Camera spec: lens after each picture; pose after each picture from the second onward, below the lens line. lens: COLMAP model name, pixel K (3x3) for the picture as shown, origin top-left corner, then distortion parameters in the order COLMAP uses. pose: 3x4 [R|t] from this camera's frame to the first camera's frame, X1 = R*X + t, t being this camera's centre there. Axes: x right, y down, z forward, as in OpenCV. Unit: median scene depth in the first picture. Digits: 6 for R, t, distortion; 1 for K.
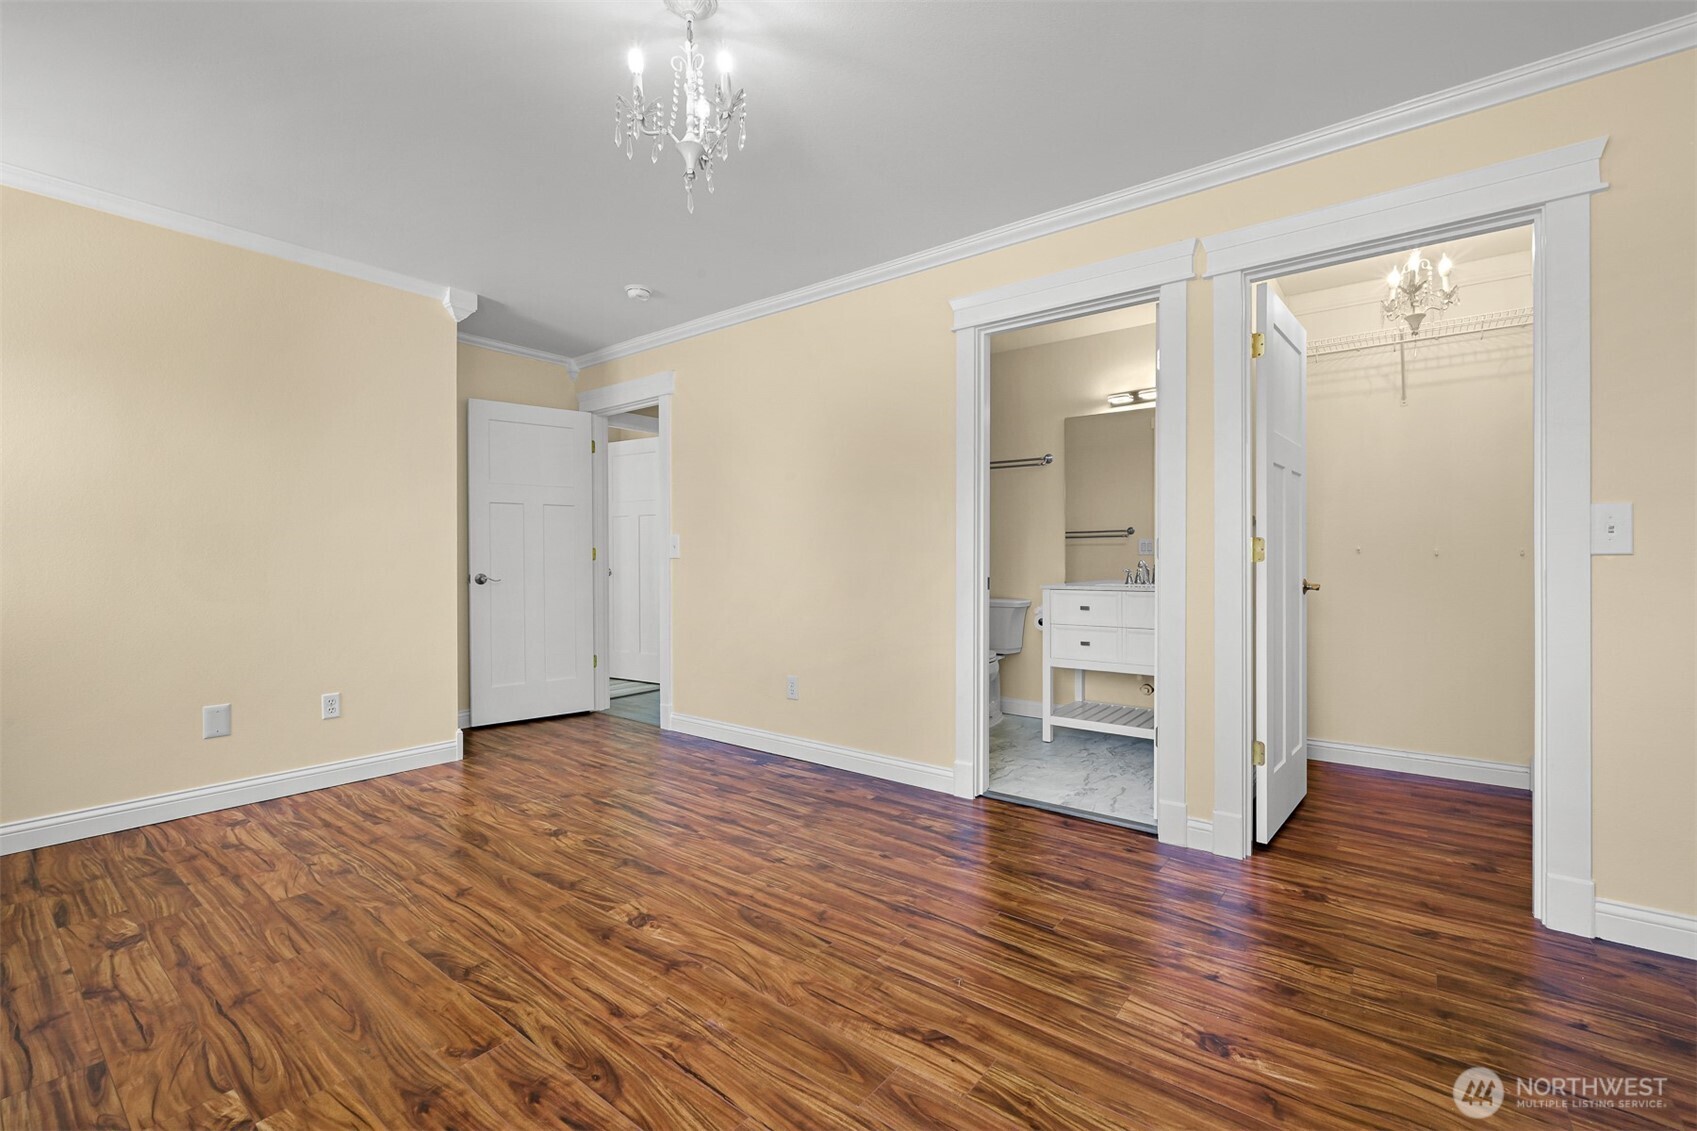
lens RADIAL K [[721.4, 0, 854.2], [0, 721.4, 559.7], [0, 0, 1]] dist [-0.002035, -0.000705]
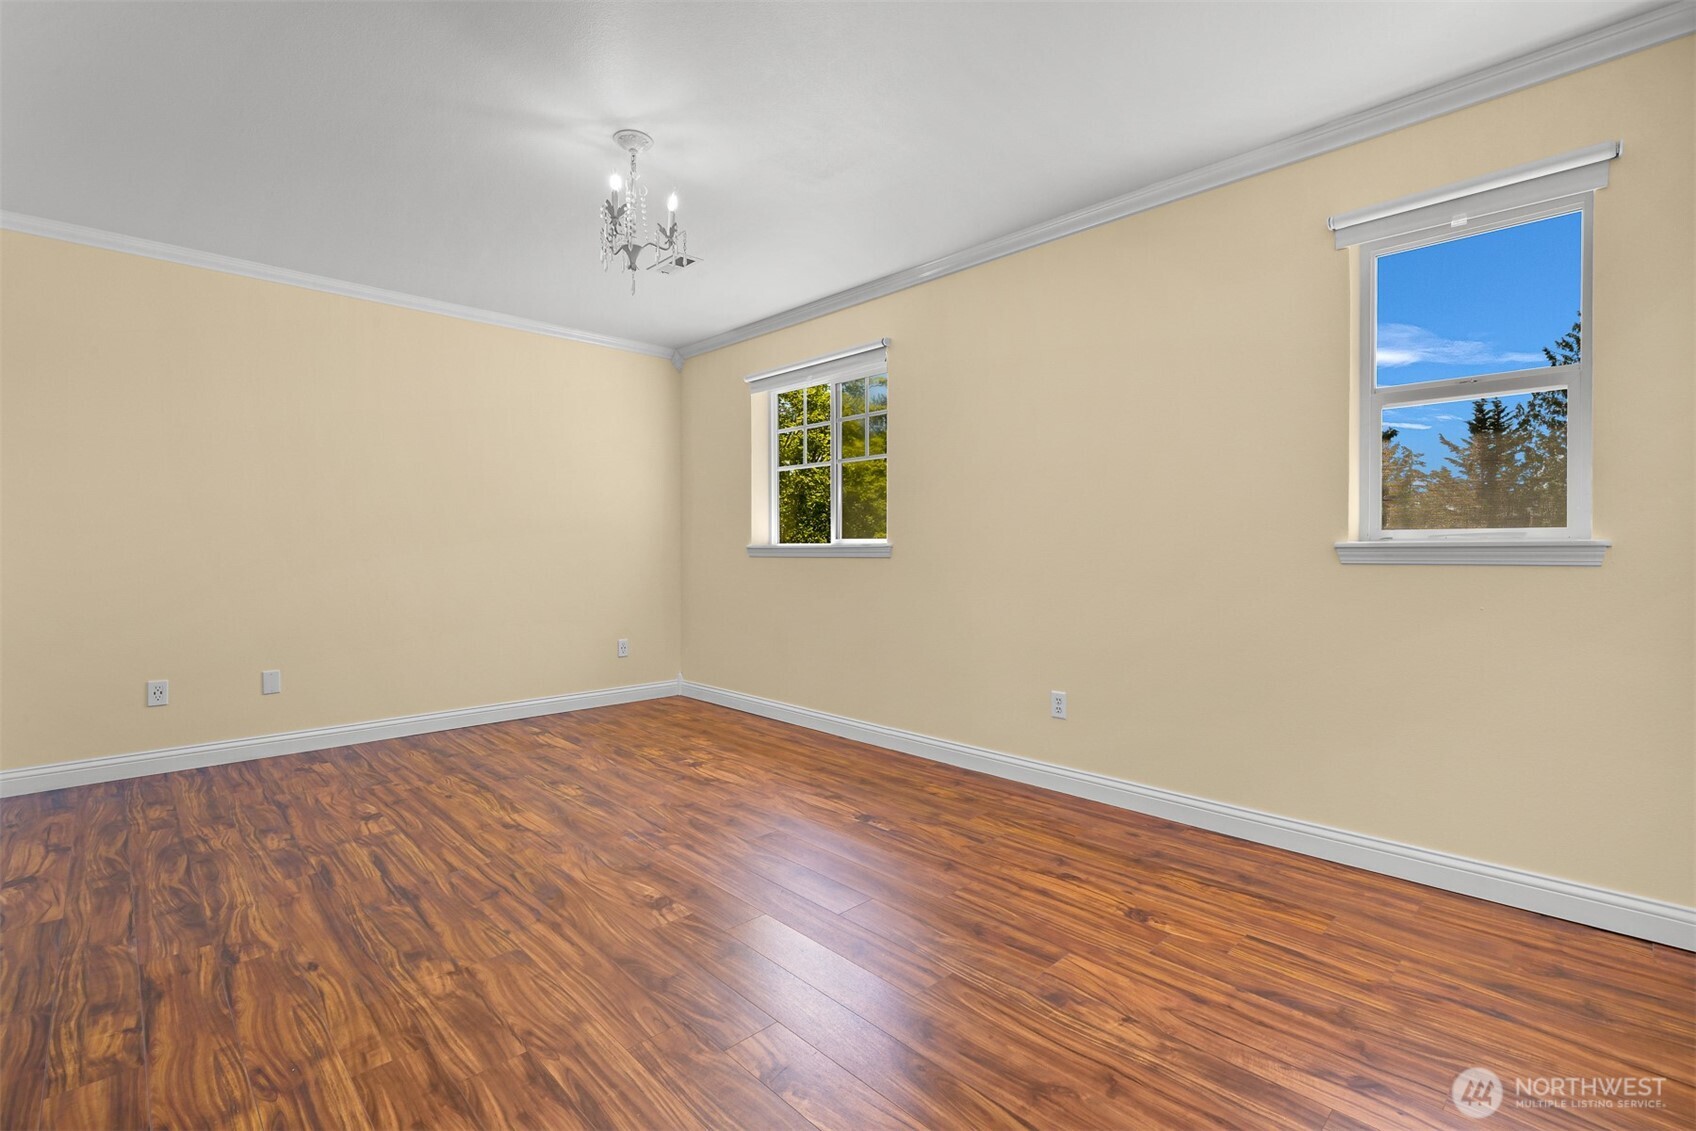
lens RADIAL K [[738.5, 0, 847.9], [0, 738.5, 554.4], [0, 0, 1]] dist [0.000831, 0.000584]
pose [[-0.990064, 0.000479, 0.140617, -0.661203], [0.002013, 0.999940, 0.010768, -0.001996], [-0.140603, 0.010944, -0.990006, 1.867092]]
